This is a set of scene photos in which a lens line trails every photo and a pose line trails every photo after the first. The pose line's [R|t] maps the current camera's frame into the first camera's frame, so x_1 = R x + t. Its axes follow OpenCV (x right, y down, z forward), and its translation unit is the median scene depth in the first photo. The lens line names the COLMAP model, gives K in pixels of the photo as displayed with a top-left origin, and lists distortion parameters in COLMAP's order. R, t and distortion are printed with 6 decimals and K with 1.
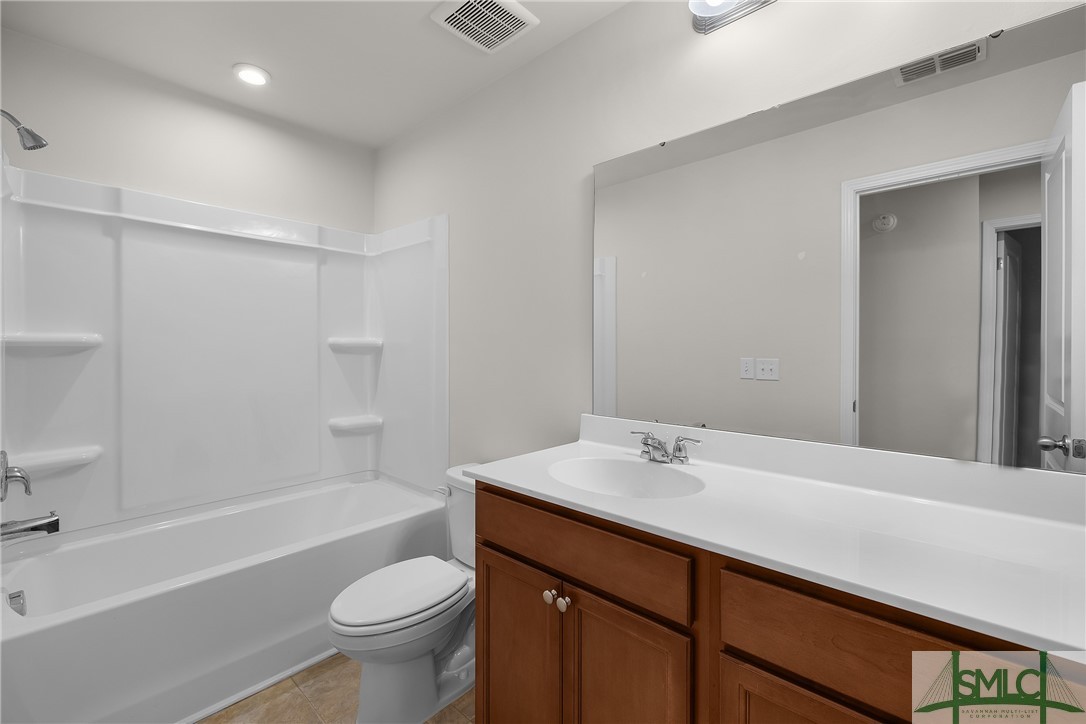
lens RADIAL K [[462.8, 0, 549.5], [0, 462.8, 287.8], [0, 0, 1]] dist [-0.000247, -0.000141]
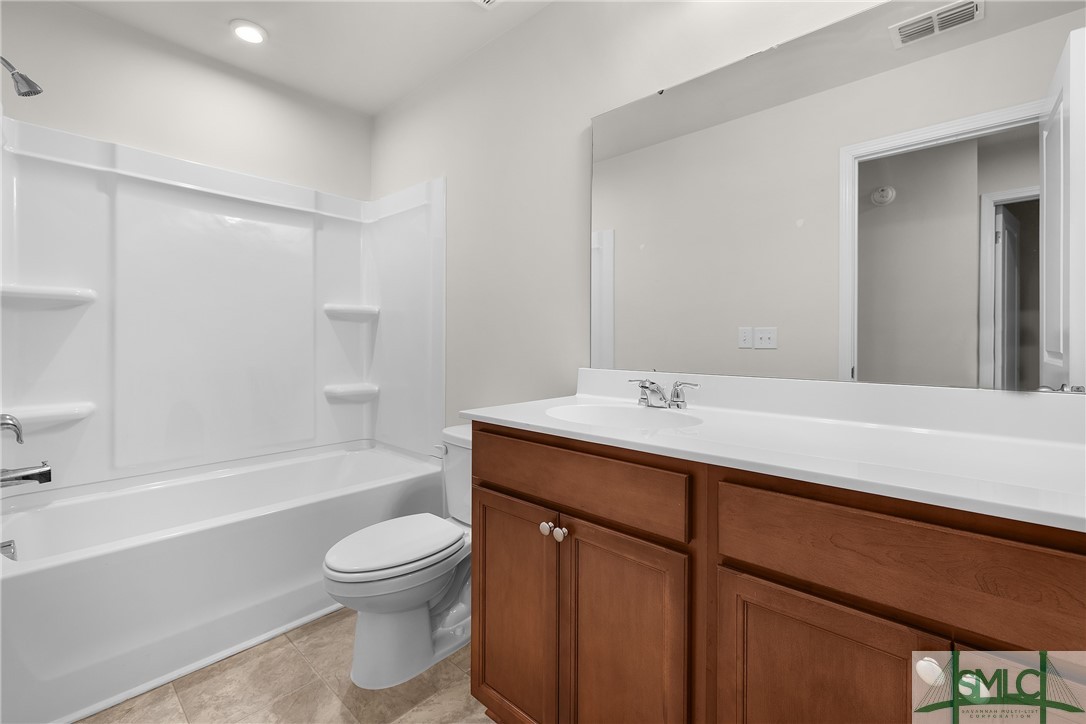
lens RADIAL K [[462.8, 0, 549.1], [0, 462.8, 366.3], [0, 0, 1]] dist [-0.000247, -0.000141]
pose [[0.999993, 0.002713, 0.002718, 0.002366], [-0.002702, 0.999988, -0.004190, 0.269004], [-0.002729, 0.004183, 0.999988, 0.005841]]
